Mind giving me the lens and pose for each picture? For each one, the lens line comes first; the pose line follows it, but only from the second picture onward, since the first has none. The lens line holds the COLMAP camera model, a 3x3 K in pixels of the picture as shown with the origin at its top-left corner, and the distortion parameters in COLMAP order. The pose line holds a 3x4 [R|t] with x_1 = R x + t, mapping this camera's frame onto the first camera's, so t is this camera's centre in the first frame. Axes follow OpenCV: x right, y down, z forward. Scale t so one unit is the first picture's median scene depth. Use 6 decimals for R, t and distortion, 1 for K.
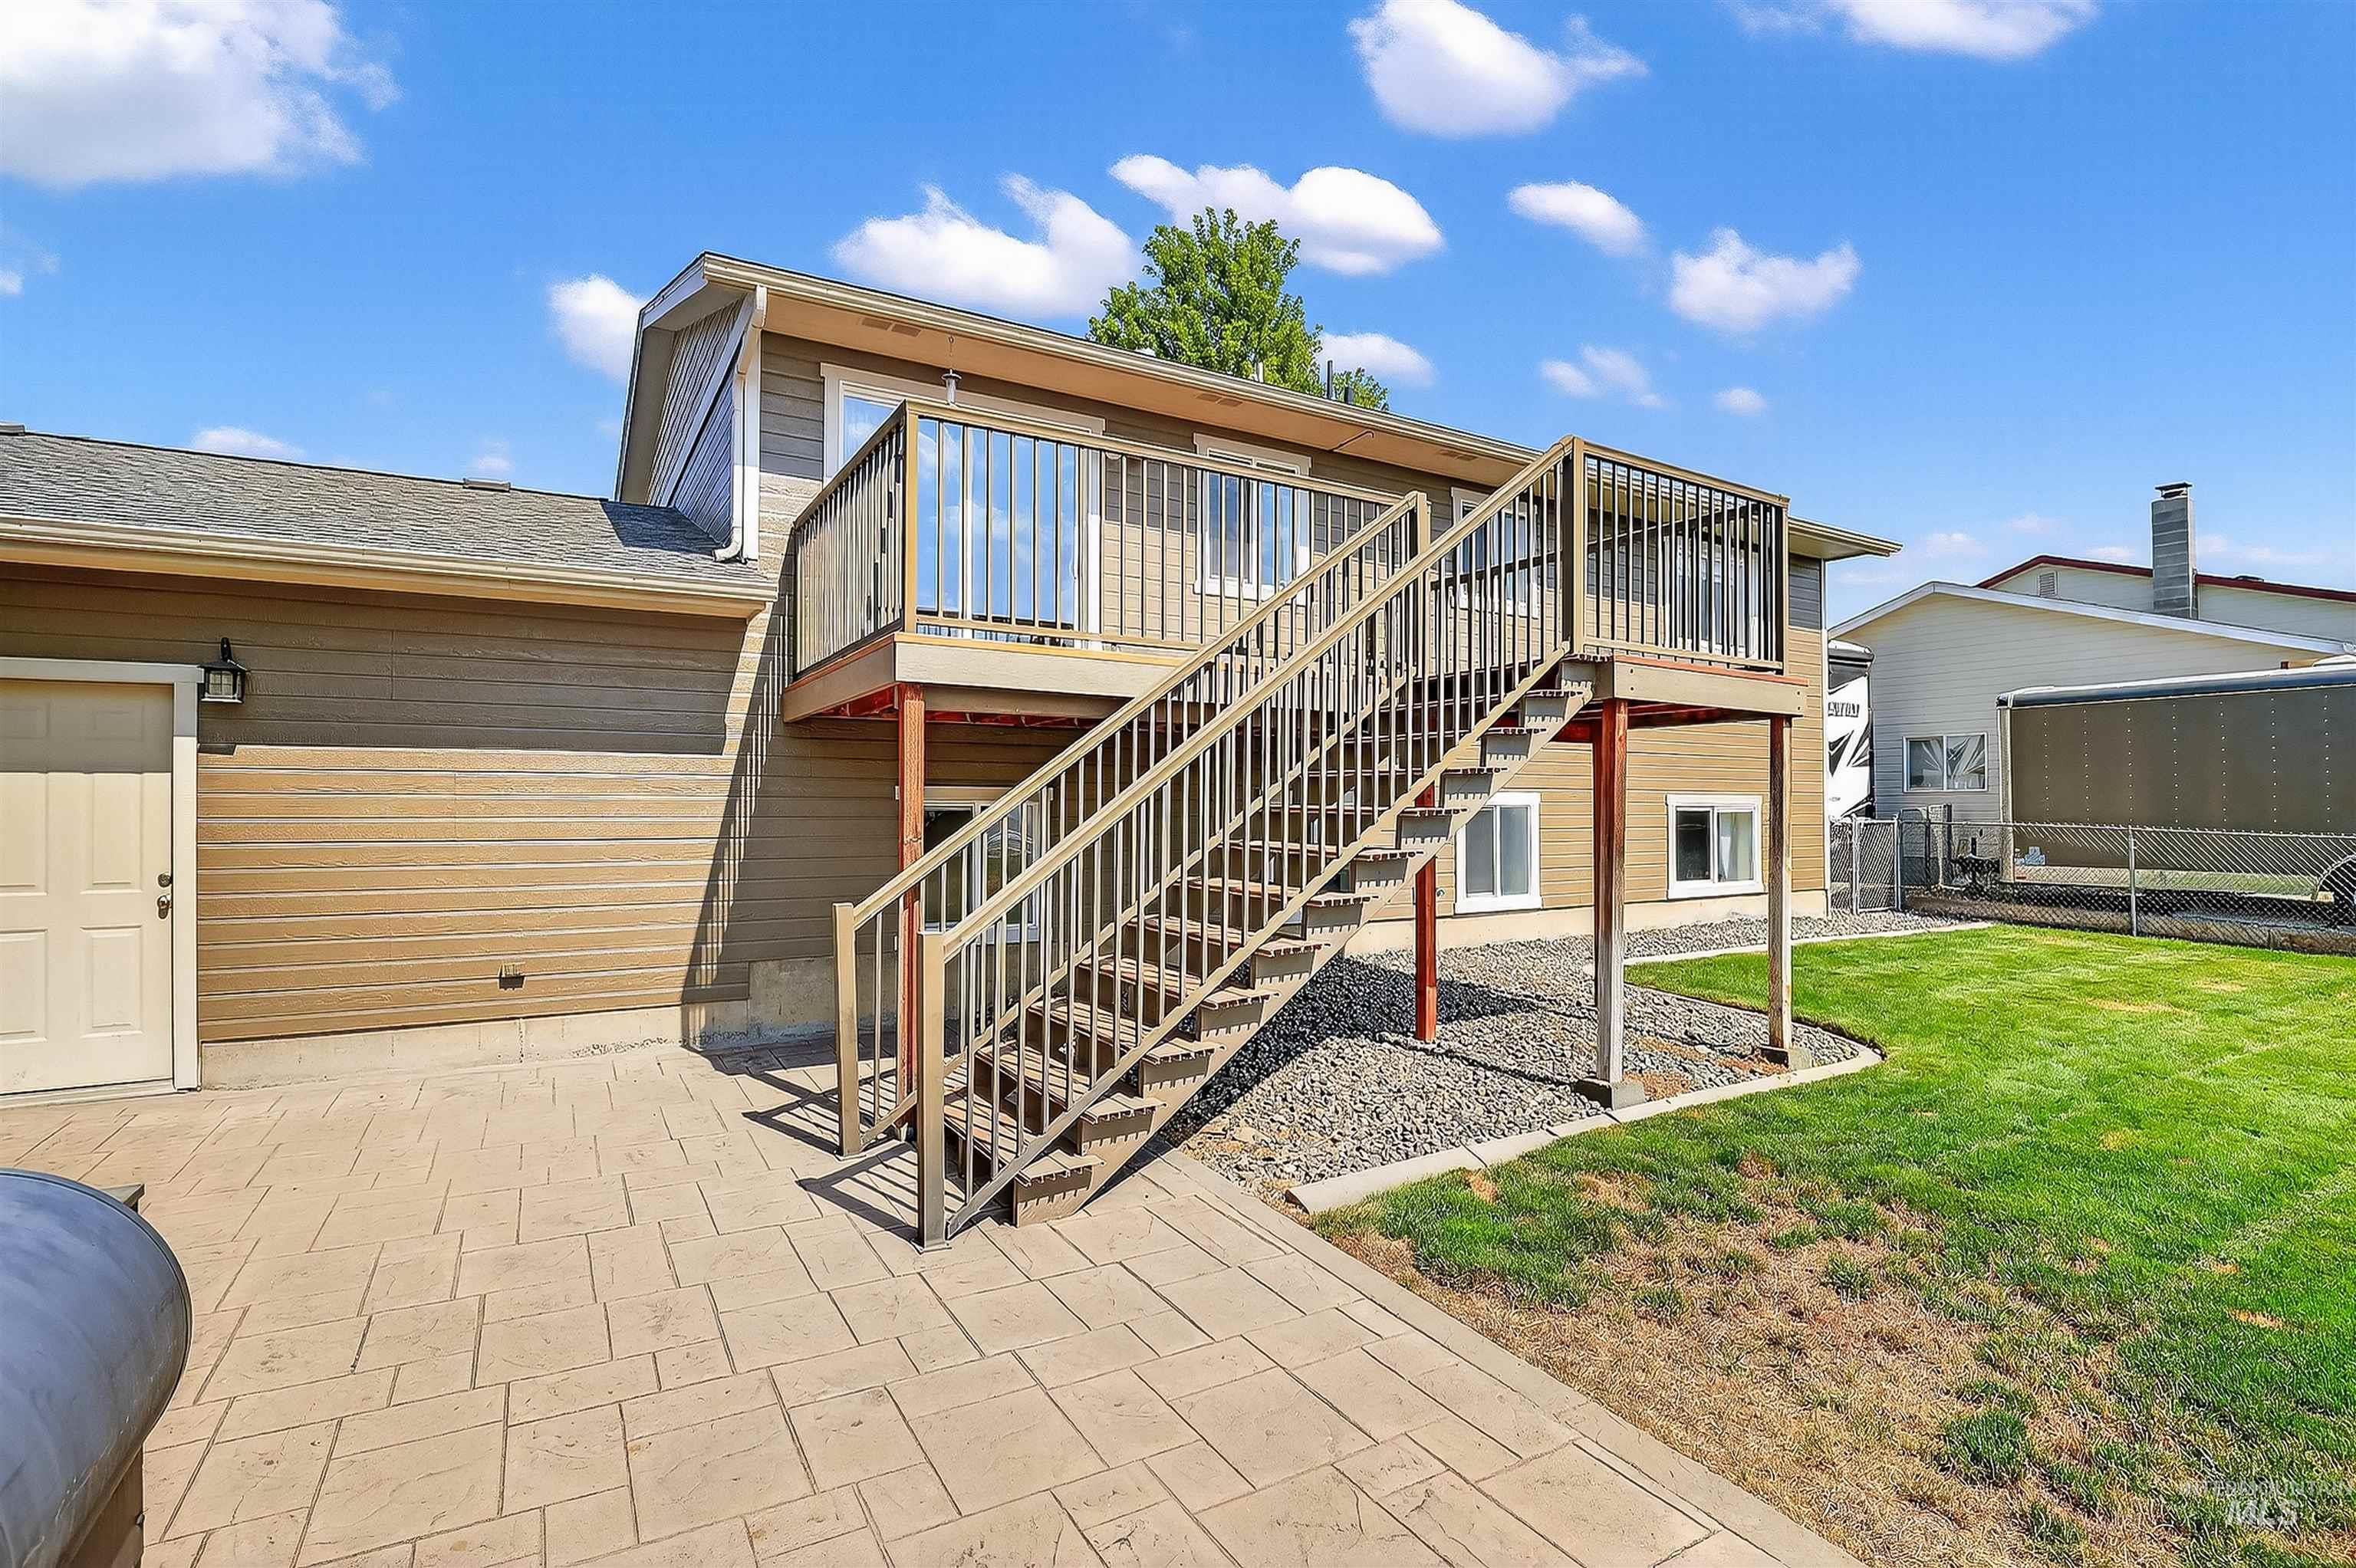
lens RADIAL K [[1108.9, 0, 1180.4], [0, 1108.9, 805.5], [0, 0, 1]] dist [-0.028227, 0.001344]
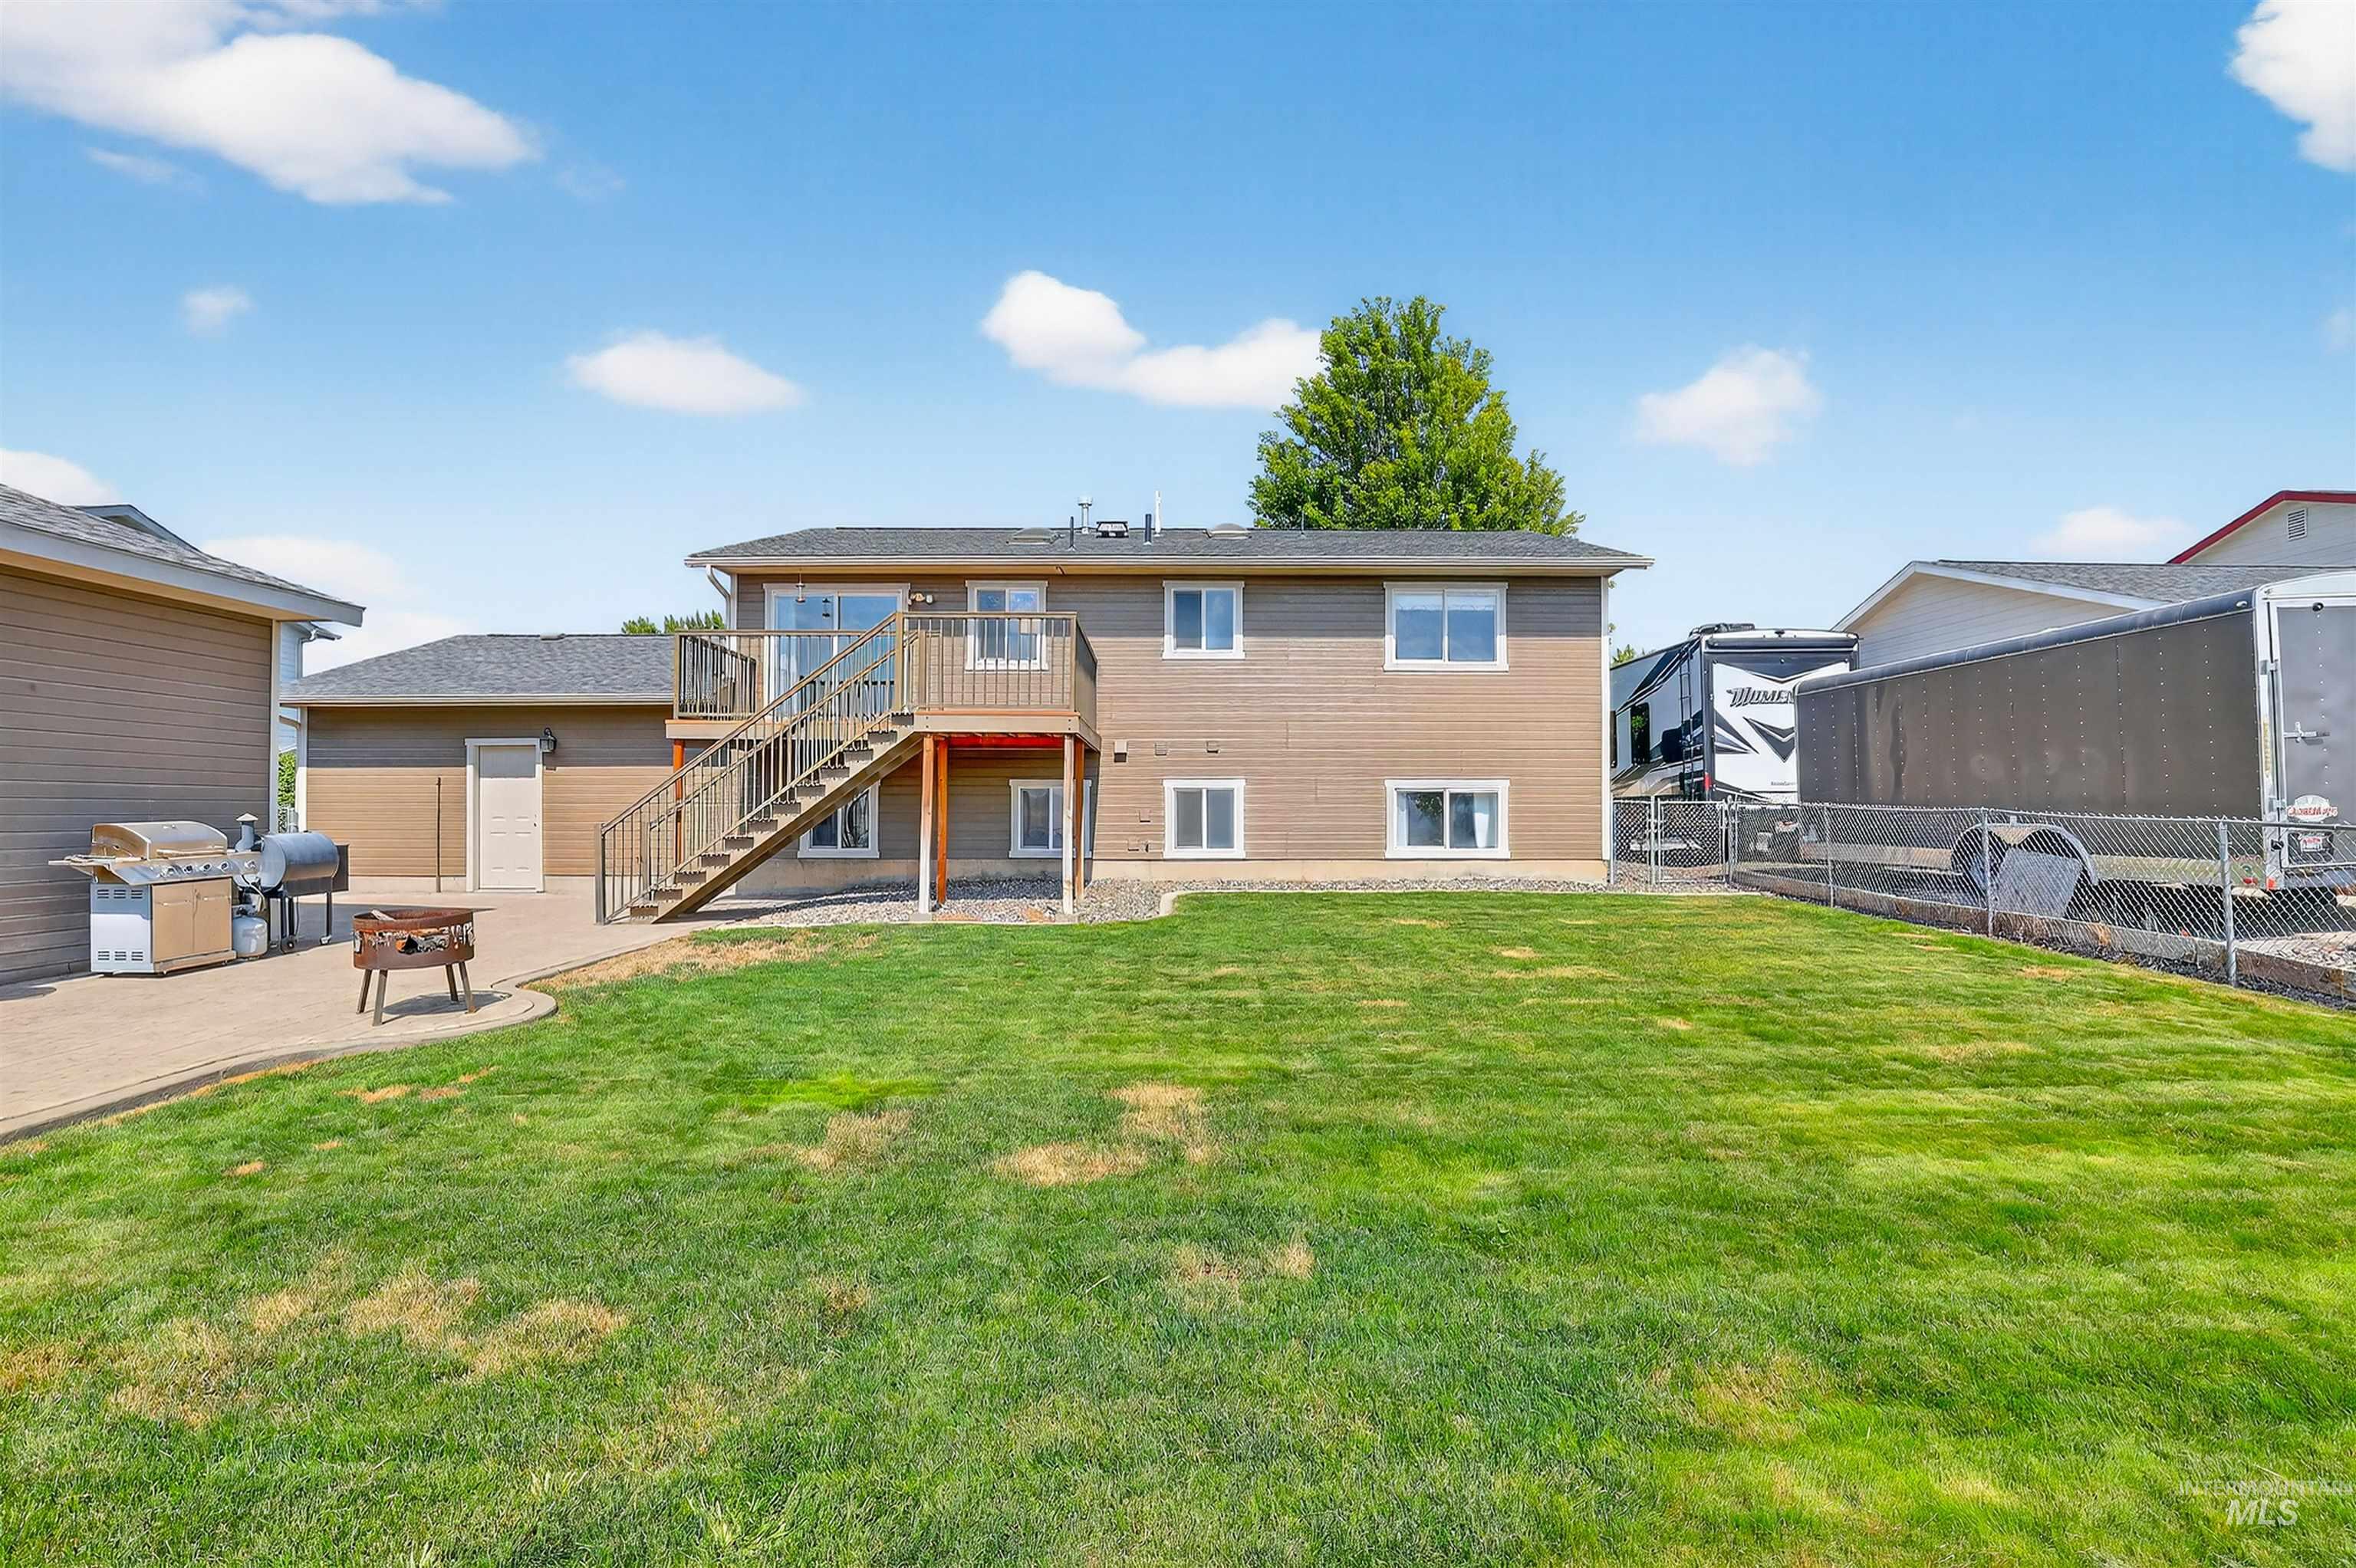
lens RADIAL K [[1072.6, 0, 1176.7], [0, 1072.6, 808.1], [0, 0, 1]] dist [-0.017612, 0.001035]
pose [[0.857473, -0.003069, -0.514520, 1.231924], [0.001001, 0.999990, -0.004296, 0.041086], [0.514528, 0.003168, 0.857467, -0.322885]]
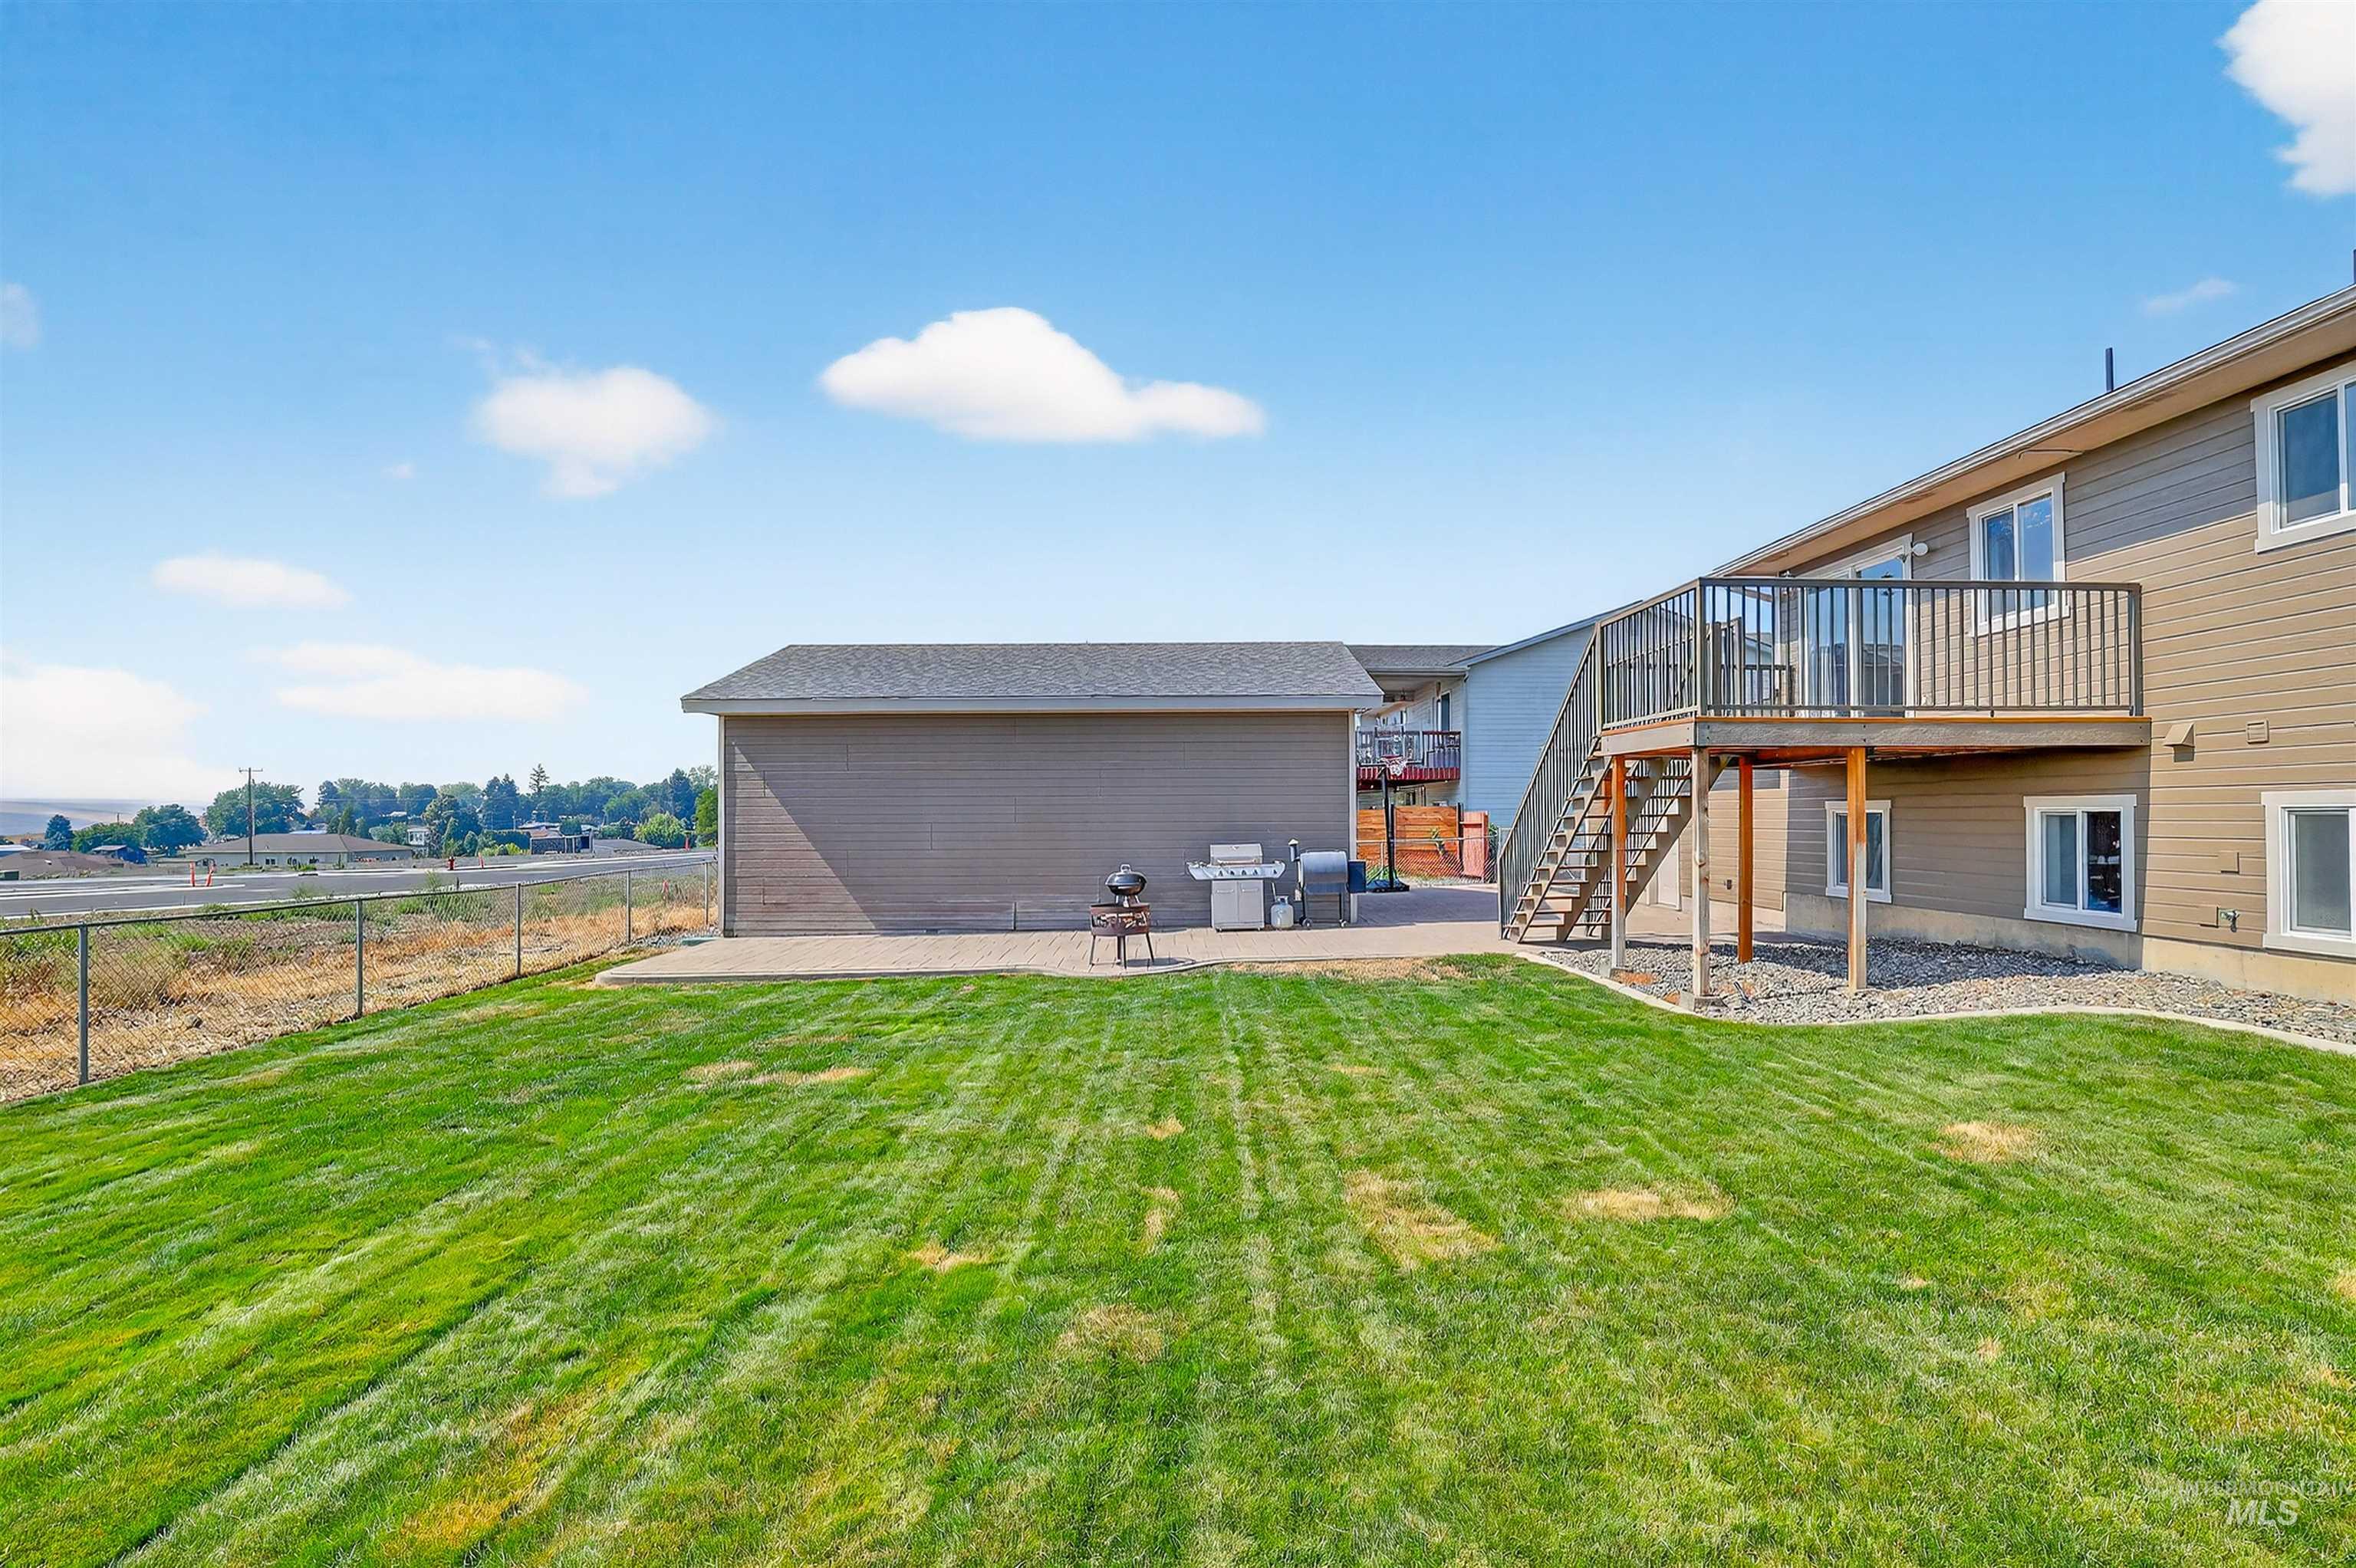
lens RADIAL K [[1077.8, 0, 1197.1], [0, 1077.8, 803.4], [0, 0, 1]] dist [-0.027821, 0.000392]
pose [[-0.489620, -0.011093, -0.871865, 1.498548], [0.004142, 0.999878, -0.015048, 0.006411], [0.871926, -0.010979, -0.489514, 0.846690]]
